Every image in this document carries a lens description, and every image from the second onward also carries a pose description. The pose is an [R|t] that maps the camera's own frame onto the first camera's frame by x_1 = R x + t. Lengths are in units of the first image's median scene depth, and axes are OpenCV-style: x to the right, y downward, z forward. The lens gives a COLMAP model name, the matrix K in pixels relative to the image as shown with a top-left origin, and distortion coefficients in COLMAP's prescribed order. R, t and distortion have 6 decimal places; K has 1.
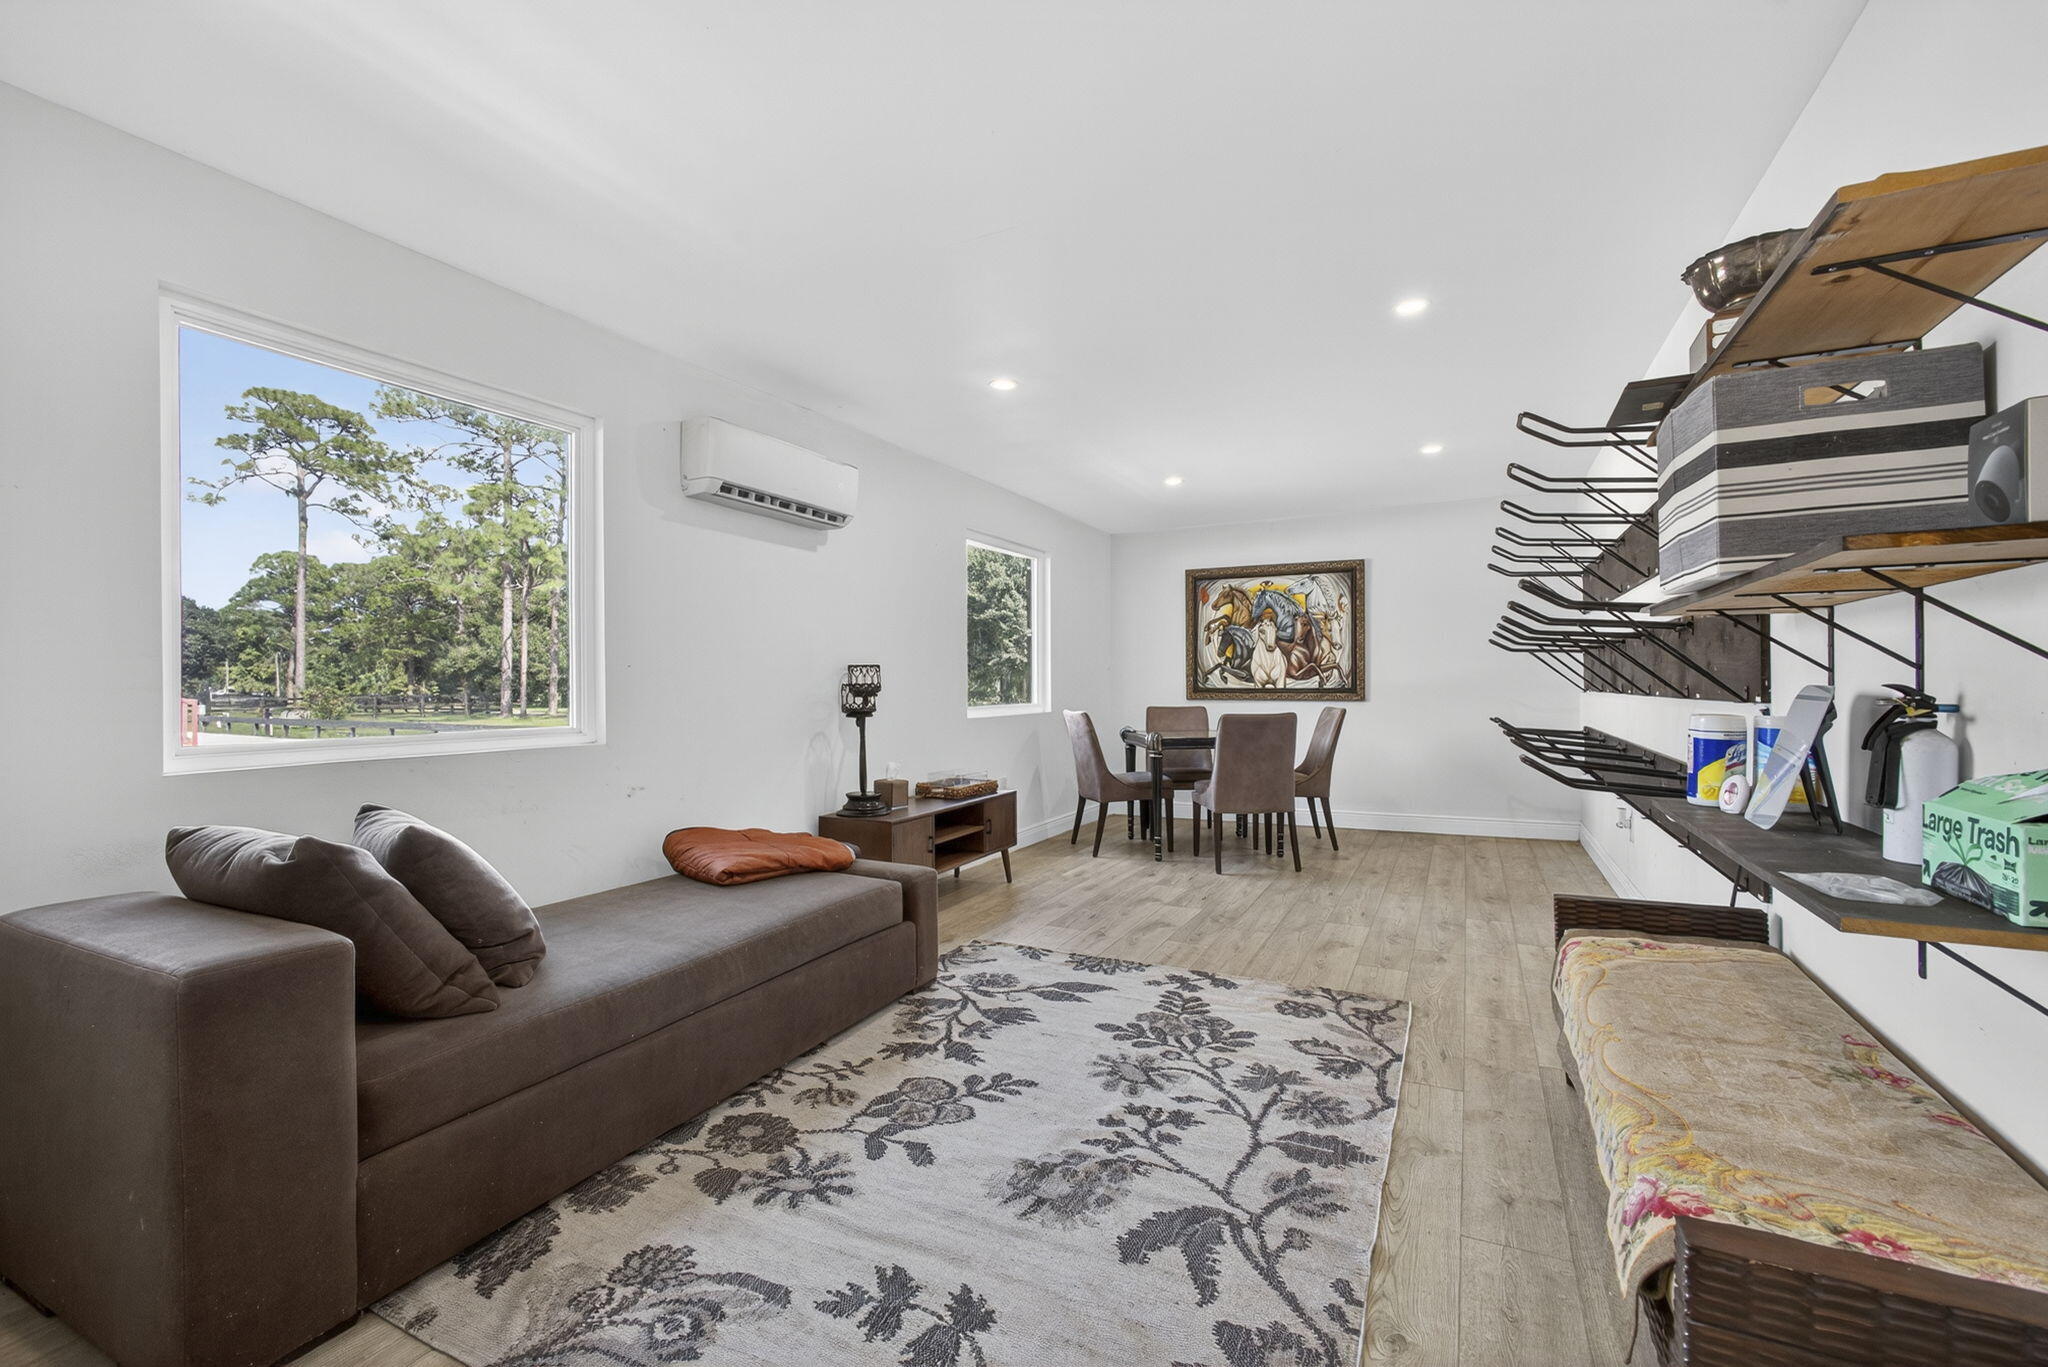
lens RADIAL K [[877.8, 0, 1028.2], [0, 877.8, 685.4], [0, 0, 1]] dist [0.000037, 0.001126]
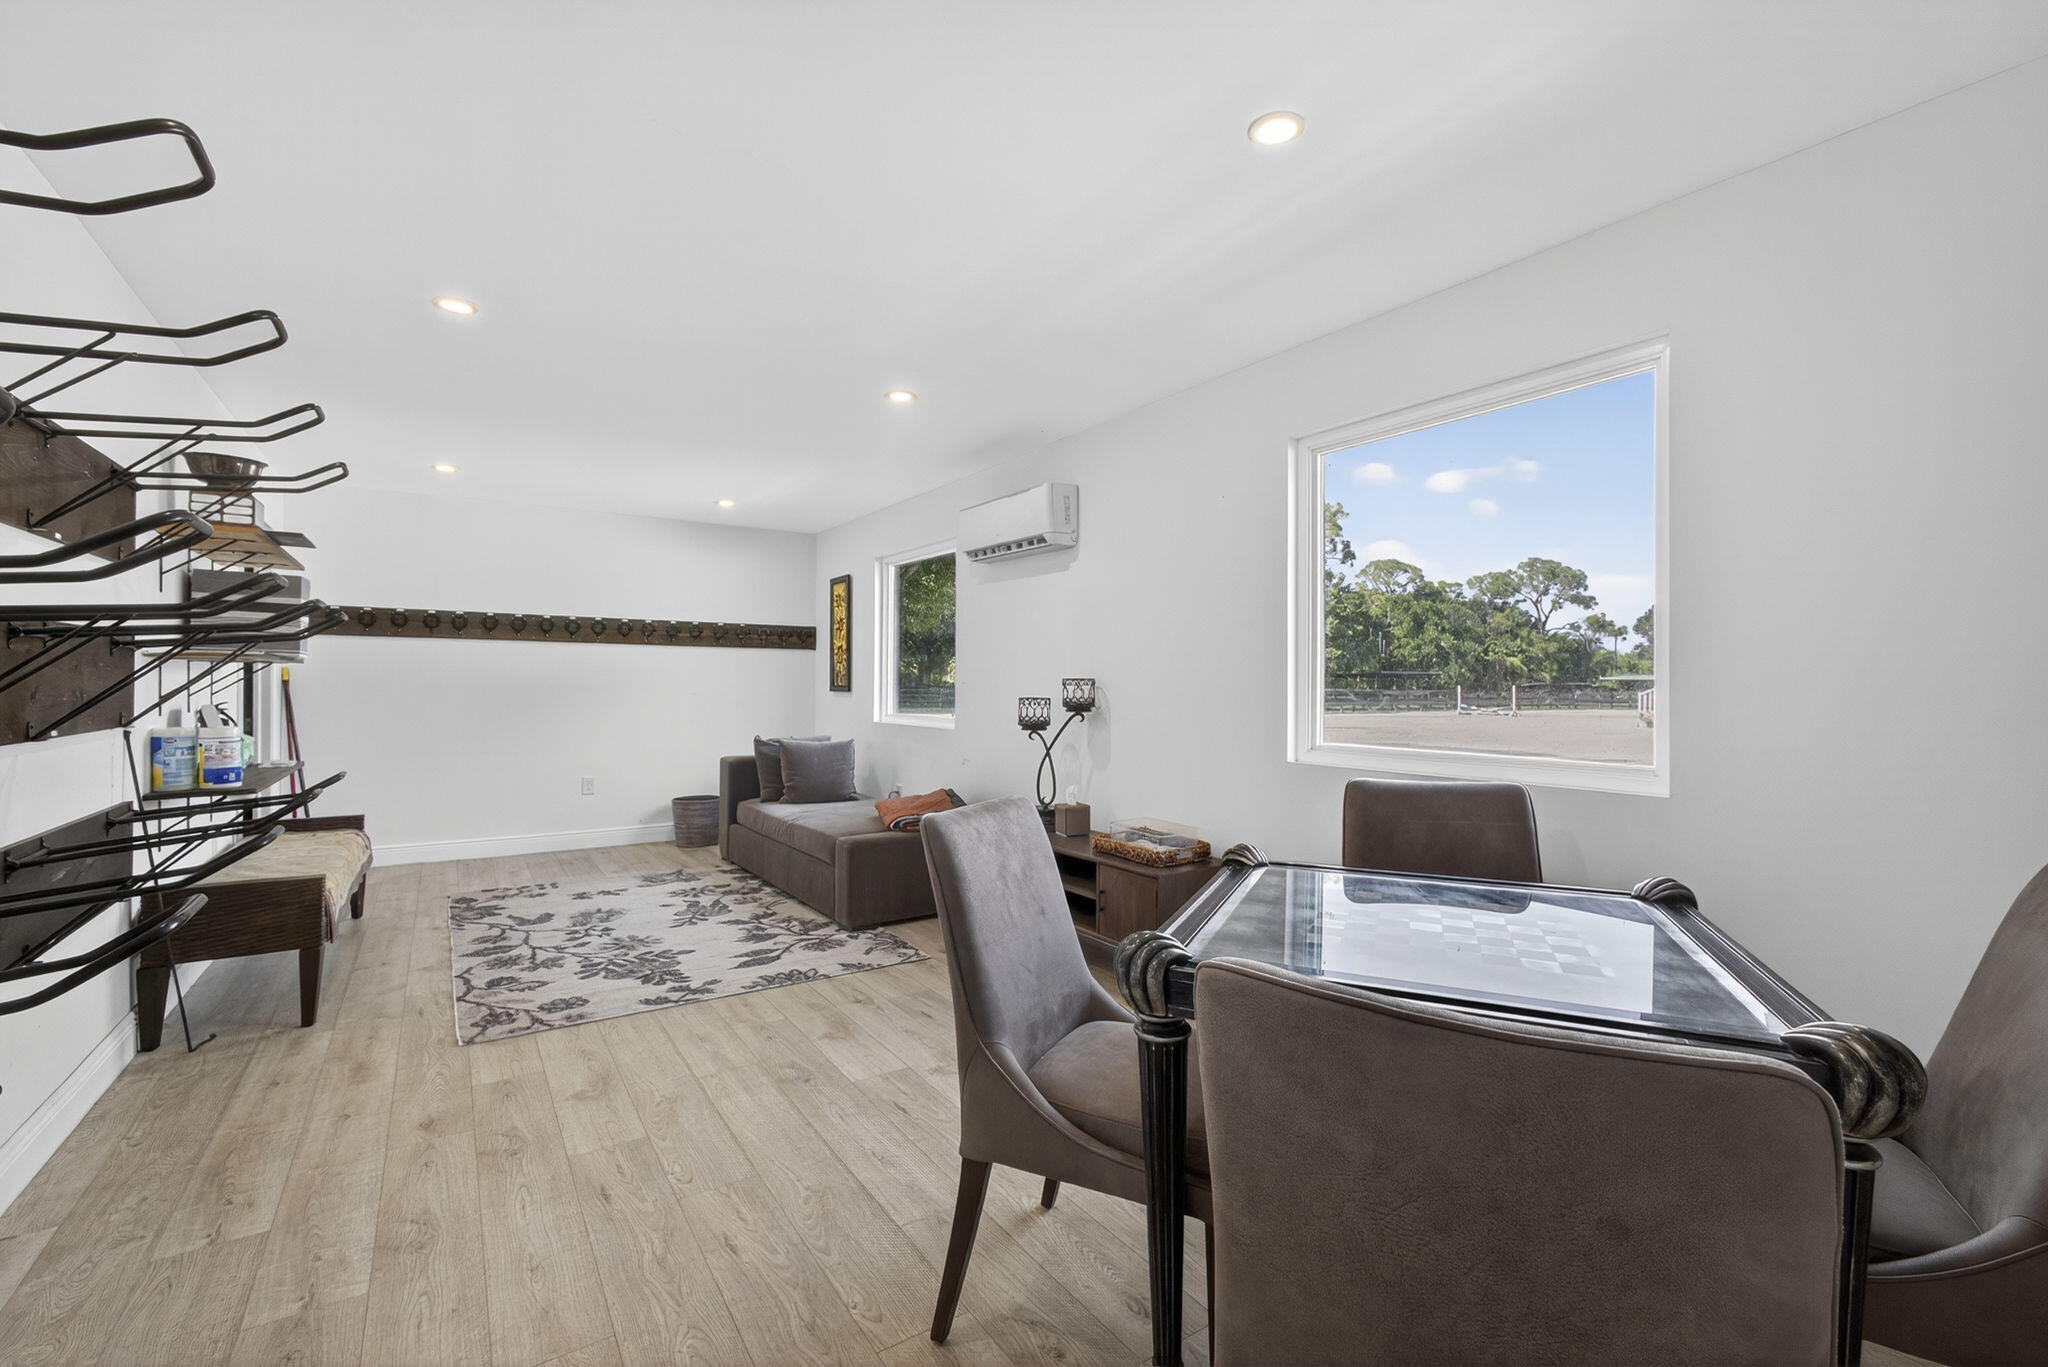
lens RADIAL K [[877.8, 0, 1028.2], [0, 877.8, 685.4], [0, 0, 1]] dist [0.000037, 0.001126]
pose [[-0.495229, 0.006278, -0.868740, 0.999255], [0.000838, 0.999977, 0.006748, -0.041641], [0.868762, 0.002613, -0.495223, 2.097487]]
